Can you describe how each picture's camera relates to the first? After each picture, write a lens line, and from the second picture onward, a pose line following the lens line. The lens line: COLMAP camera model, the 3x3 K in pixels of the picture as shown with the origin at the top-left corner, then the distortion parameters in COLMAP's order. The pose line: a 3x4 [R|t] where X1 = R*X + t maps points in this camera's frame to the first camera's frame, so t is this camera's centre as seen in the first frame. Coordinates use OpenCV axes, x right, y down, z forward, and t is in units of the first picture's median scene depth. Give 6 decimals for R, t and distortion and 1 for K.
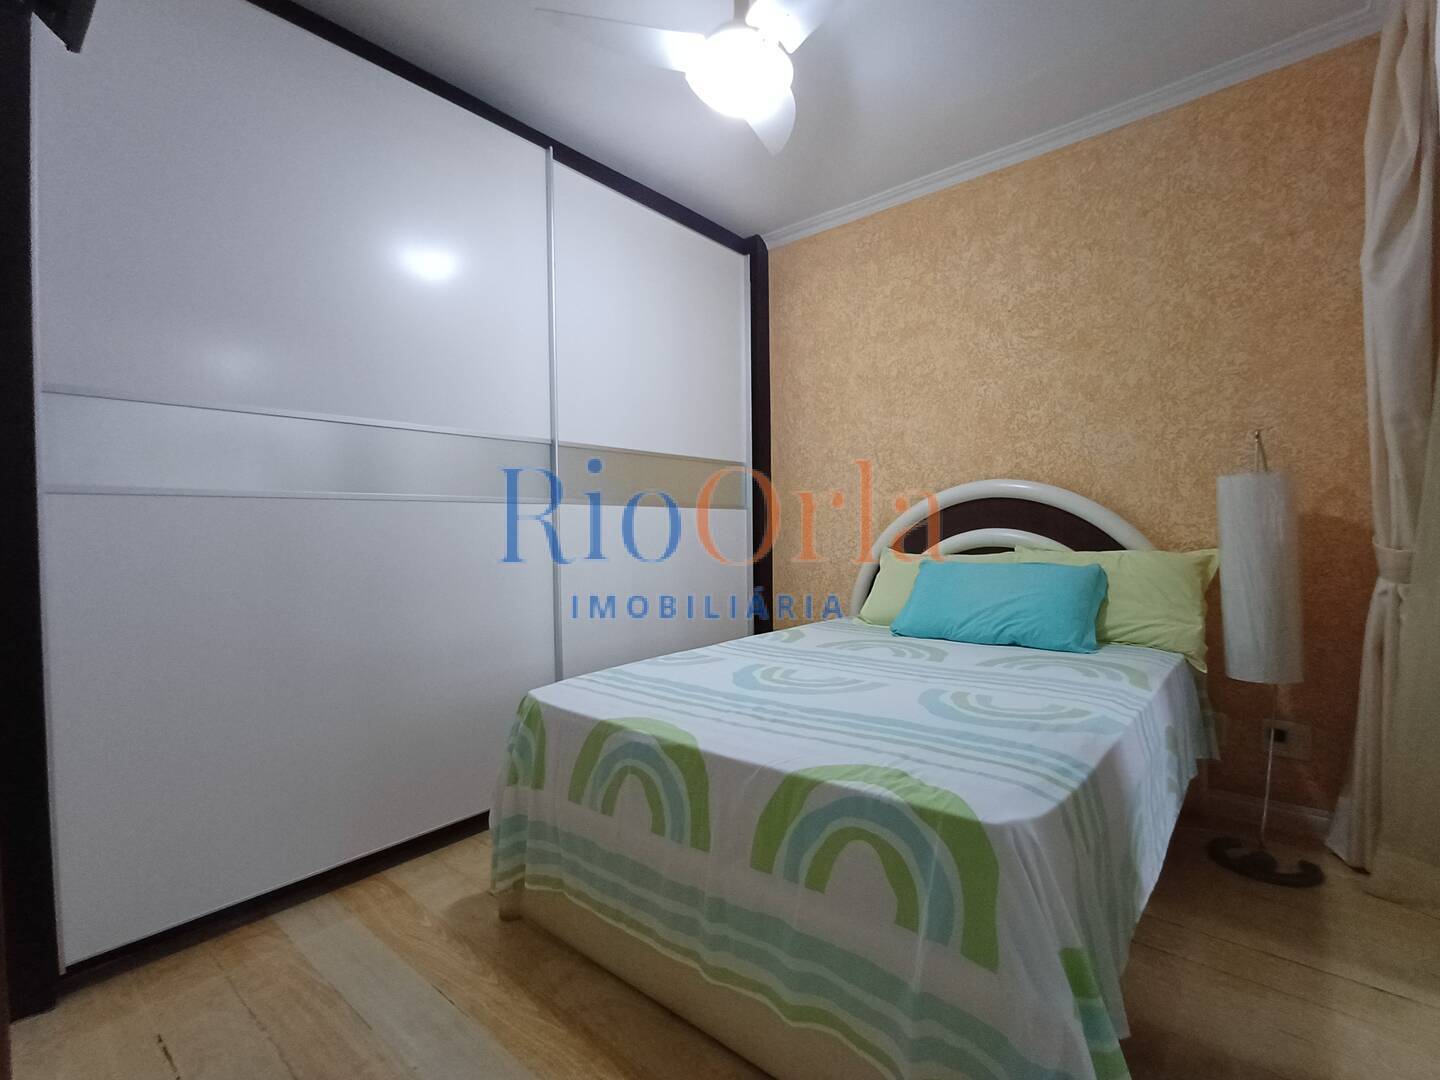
lens RADIAL K [[666.2, 0, 720.2], [0, 666.2, 536.1], [0, 0, 1]] dist [0.001606, -0.001460]
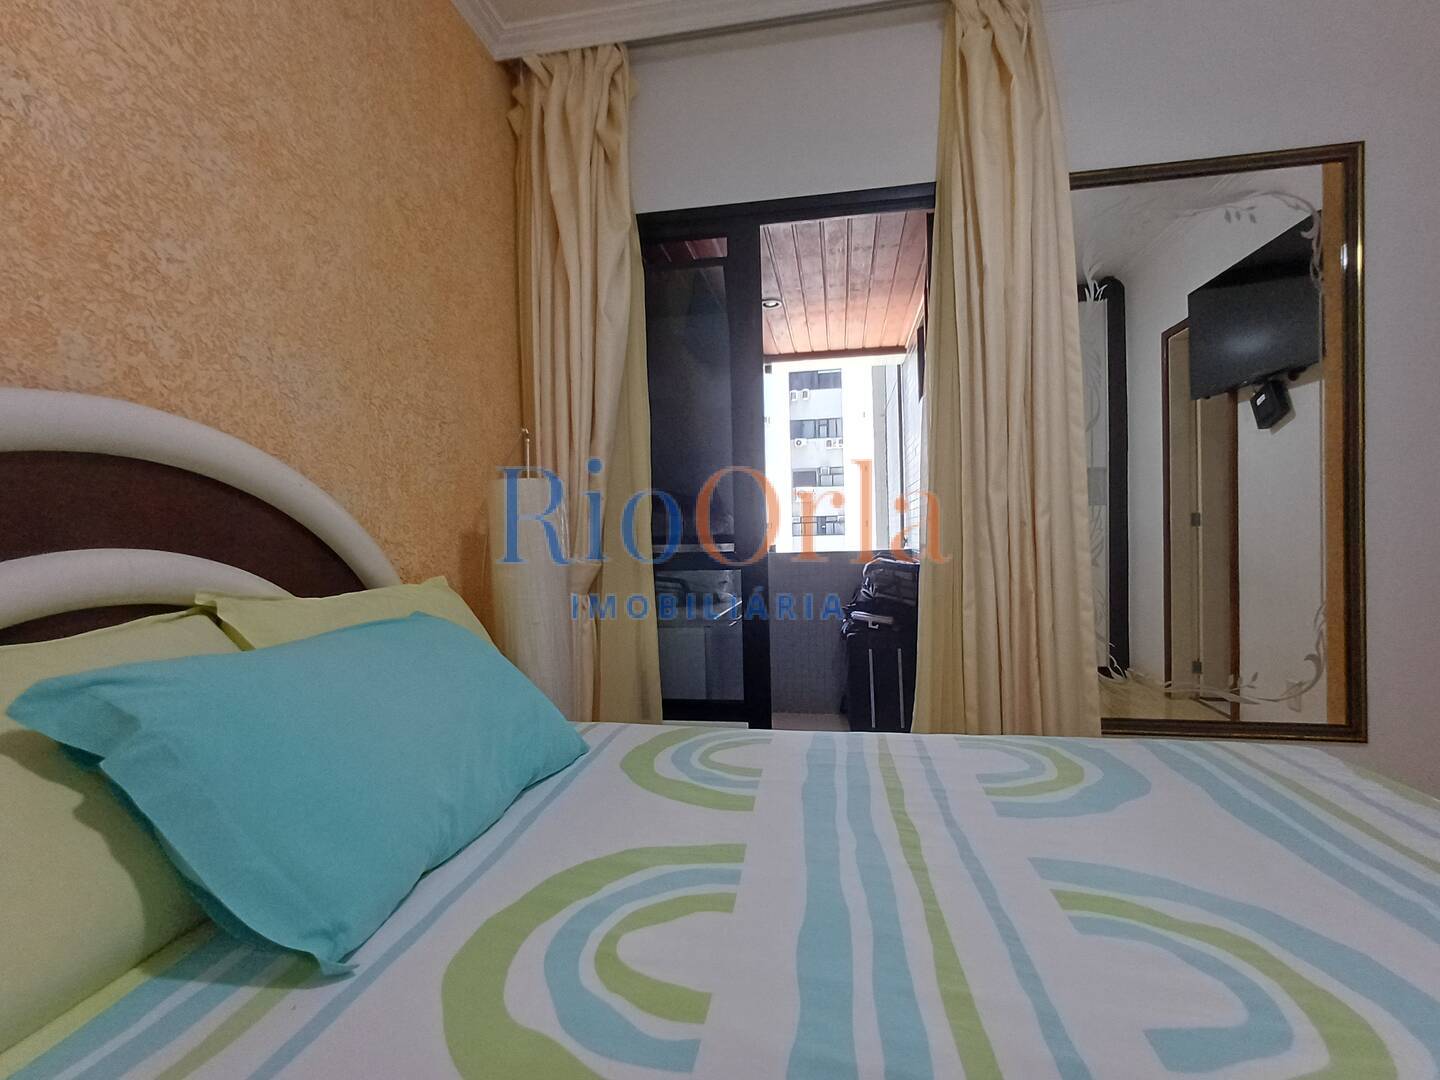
lens RADIAL K [[666.2, 0, 723.4], [0, 666.2, 544.7], [0, 0, 1]] dist [0.001606, -0.001460]
pose [[-0.509684, 0.025905, 0.859972, -0.027209], [0.042339, 0.999091, -0.005003, 0.001786], [-0.859319, 0.033860, -0.510317, 1.014912]]
